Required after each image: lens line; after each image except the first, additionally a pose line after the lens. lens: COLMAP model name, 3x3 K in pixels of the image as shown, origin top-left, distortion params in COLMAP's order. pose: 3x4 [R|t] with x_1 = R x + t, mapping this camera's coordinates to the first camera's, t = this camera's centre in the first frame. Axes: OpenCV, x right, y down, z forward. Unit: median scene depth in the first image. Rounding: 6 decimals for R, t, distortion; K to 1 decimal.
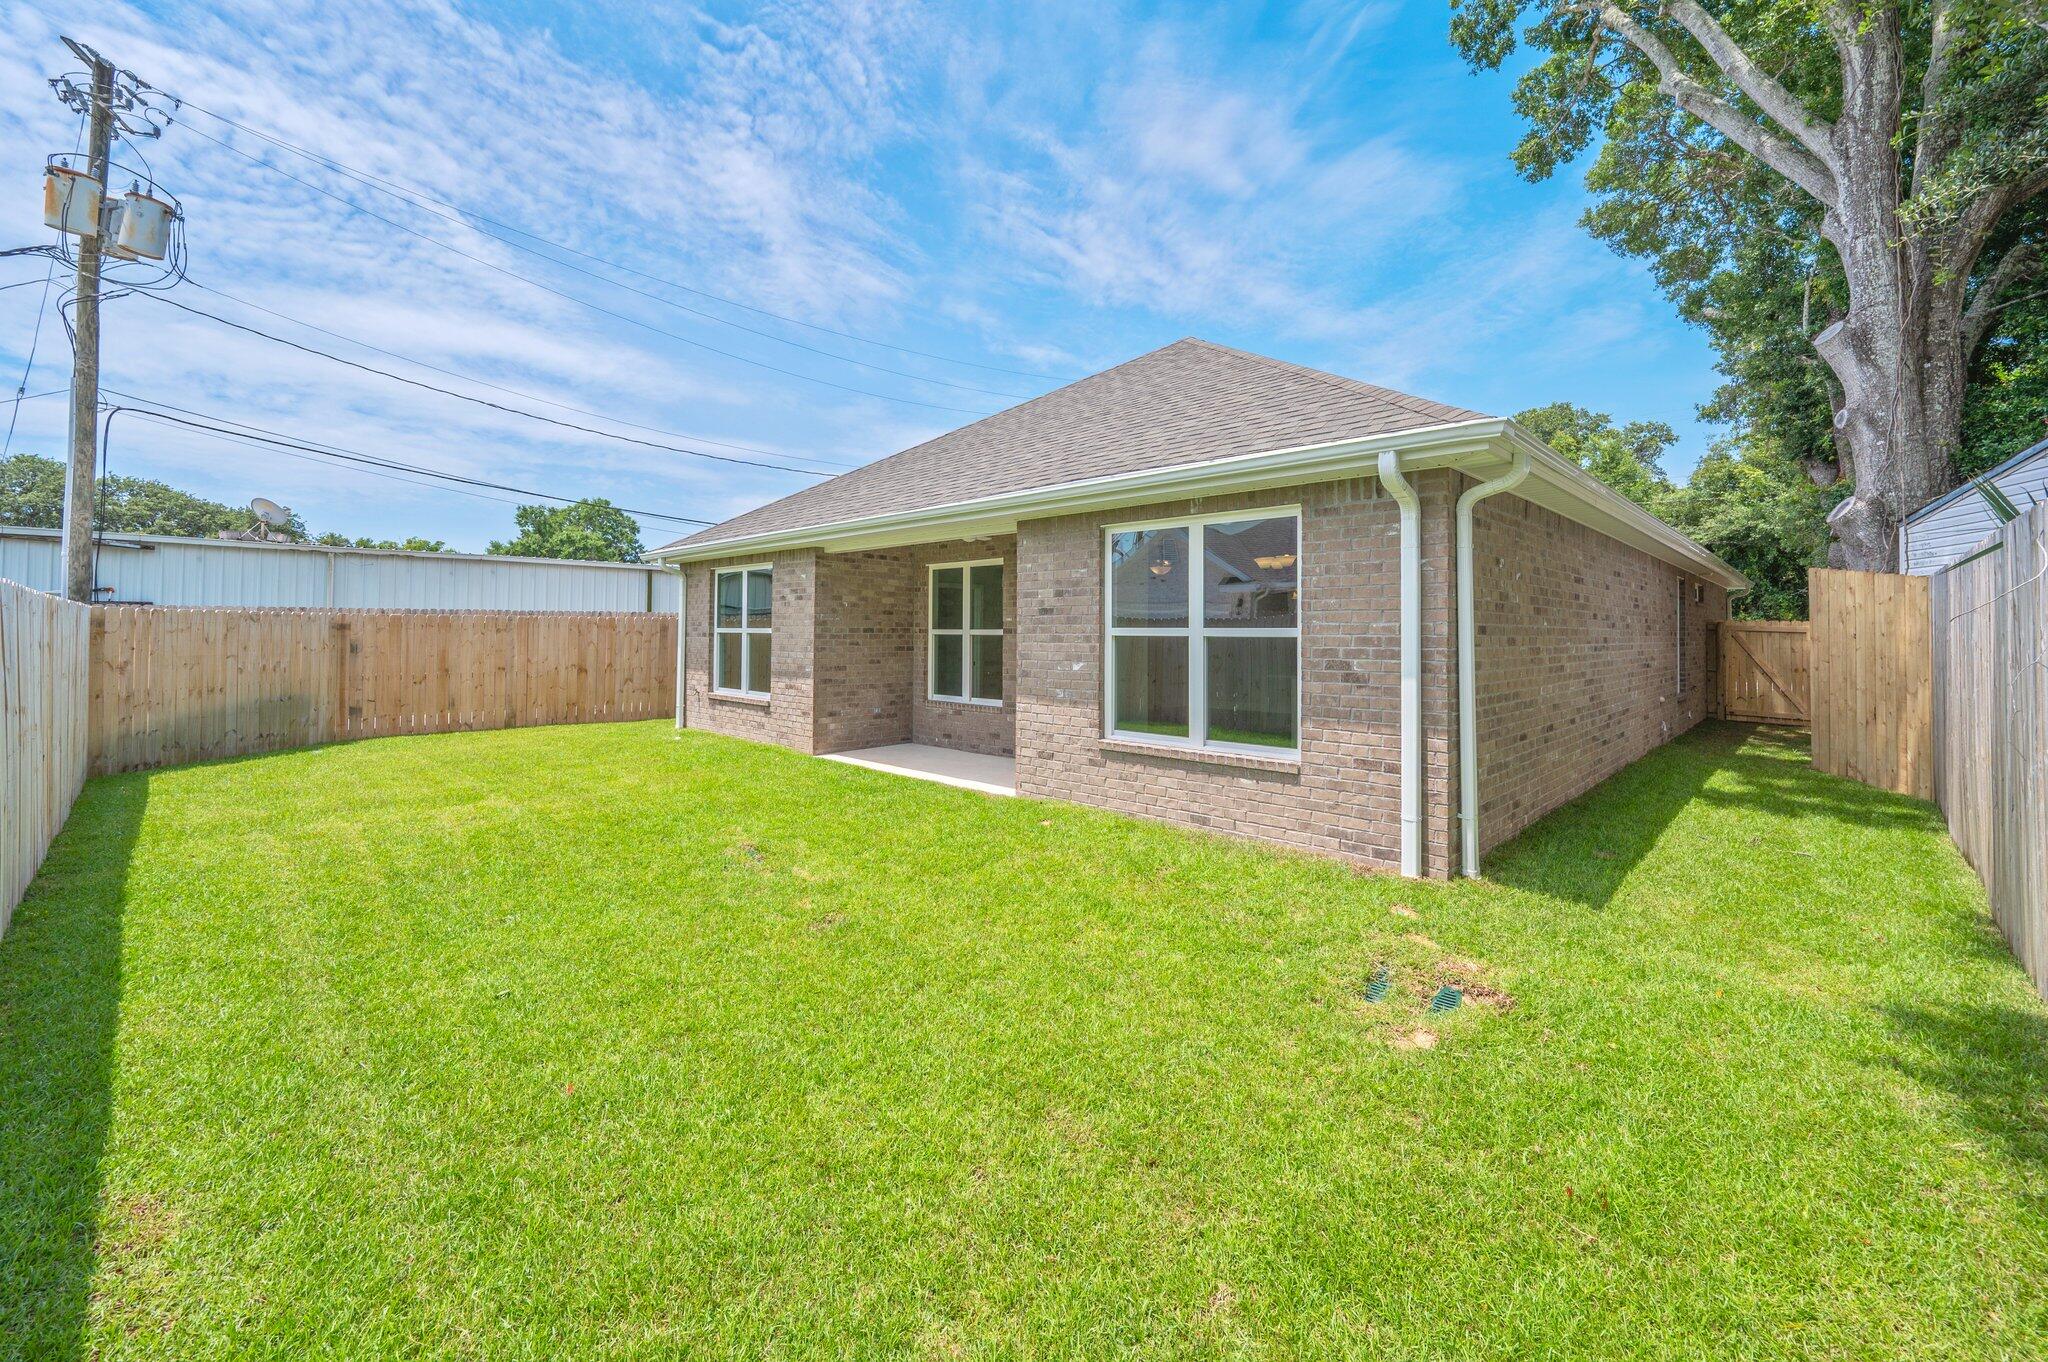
lens RADIAL K [[839.3, 0, 1026.0], [0, 839.3, 616.9], [0, 0, 1]] dist [-0.000877, -0.000034]
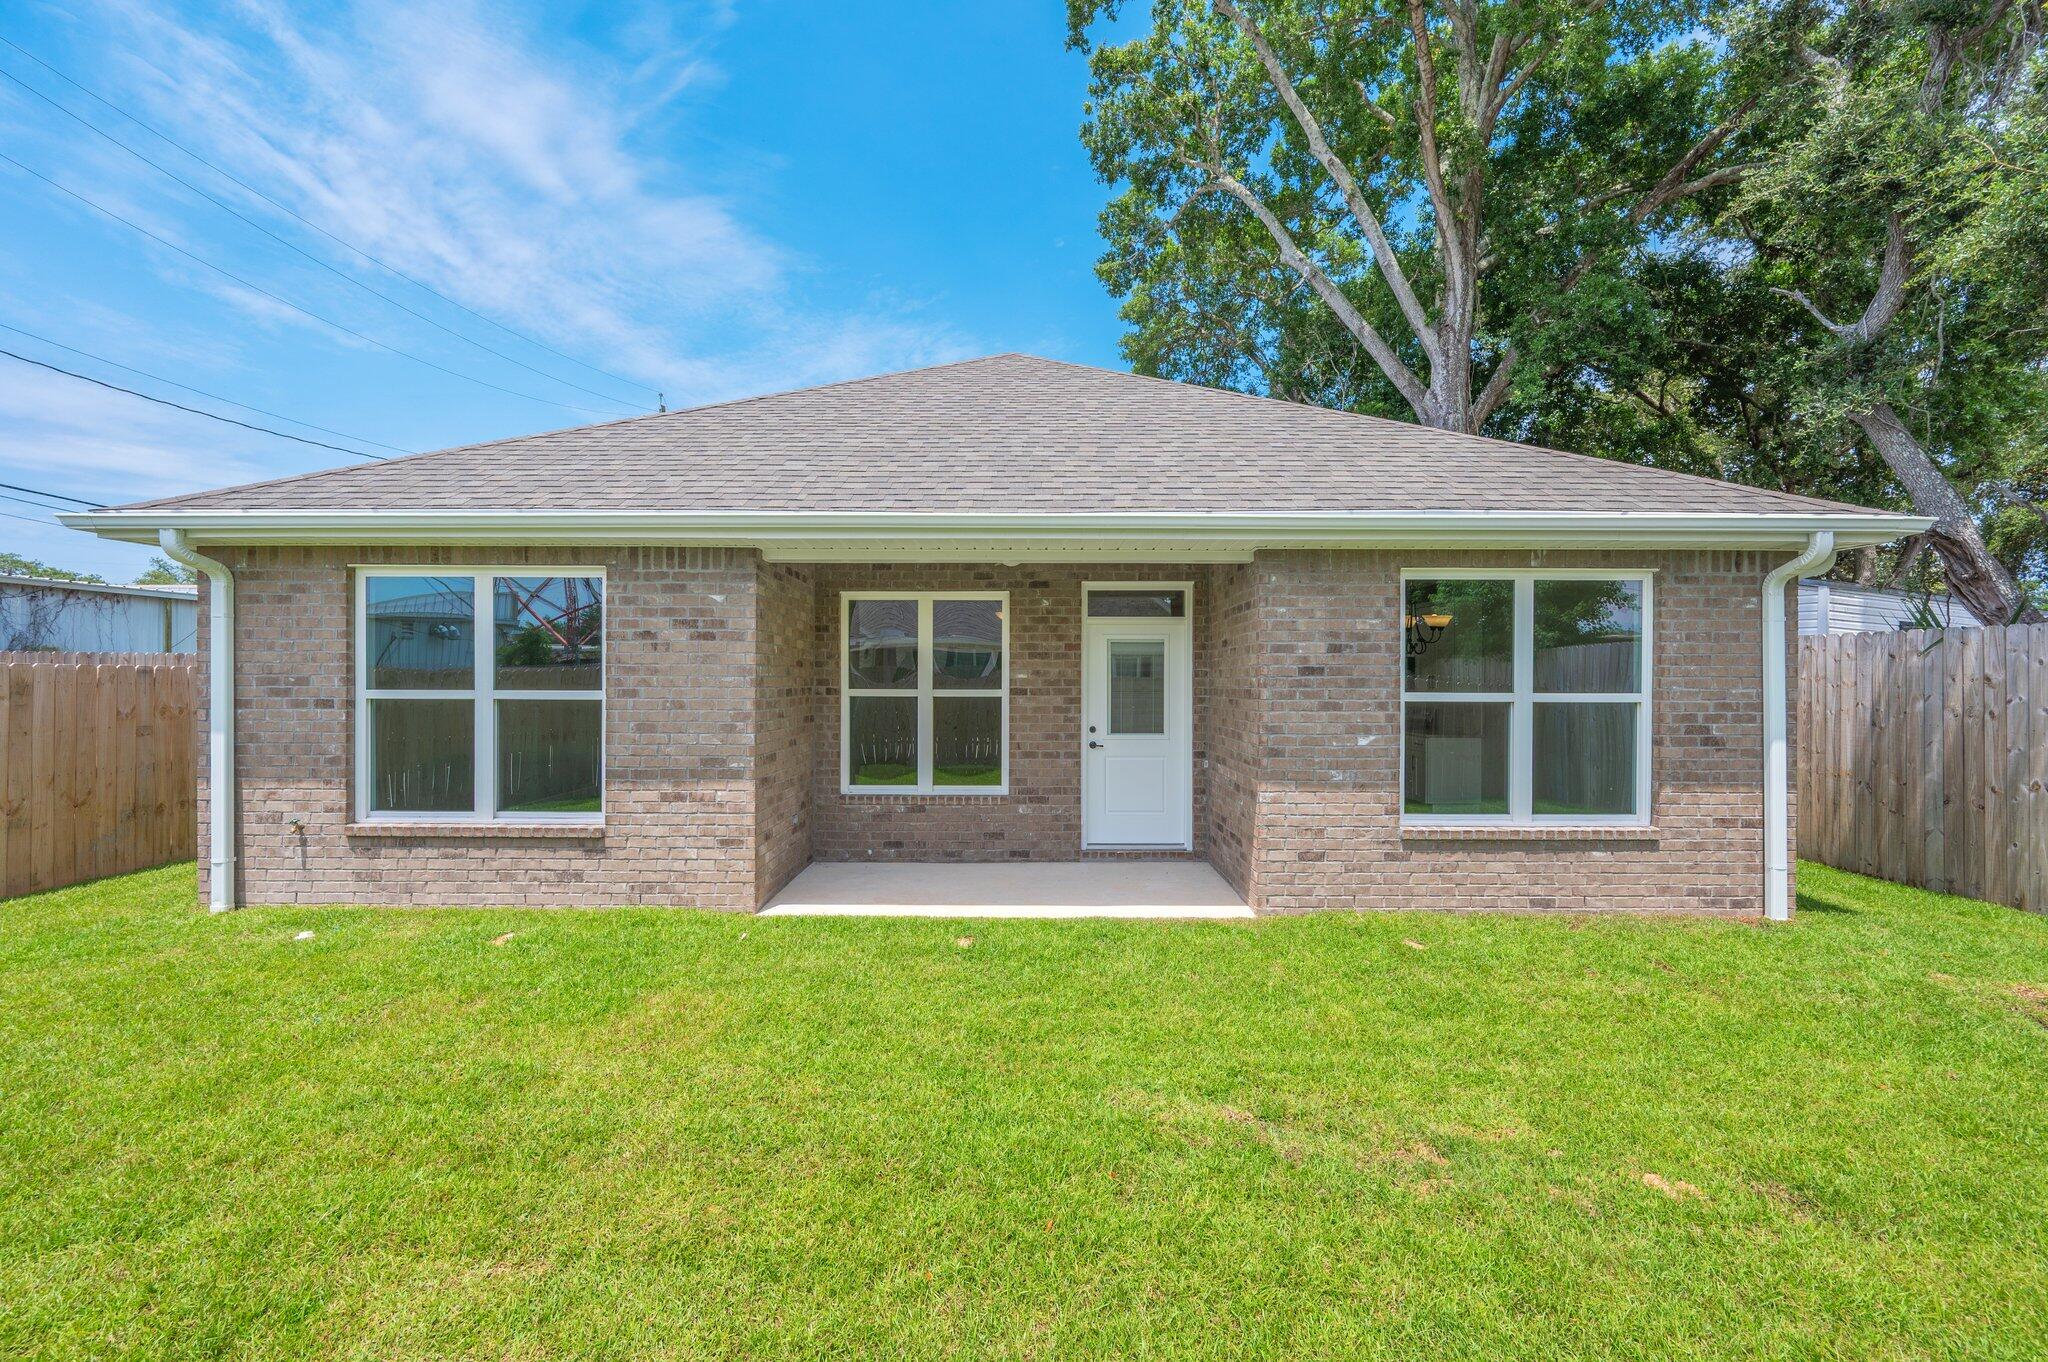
lens RADIAL K [[814.8, 0, 1032.3], [0, 814.8, 680.6], [0, 0, 1]] dist [-0.000918, -0.000208]
pose [[0.715780, -0.004252, 0.698313, -0.687344], [-0.012421, 0.999746, 0.018820, -0.008711], [-0.698216, -0.022145, 0.715545, 0.643691]]
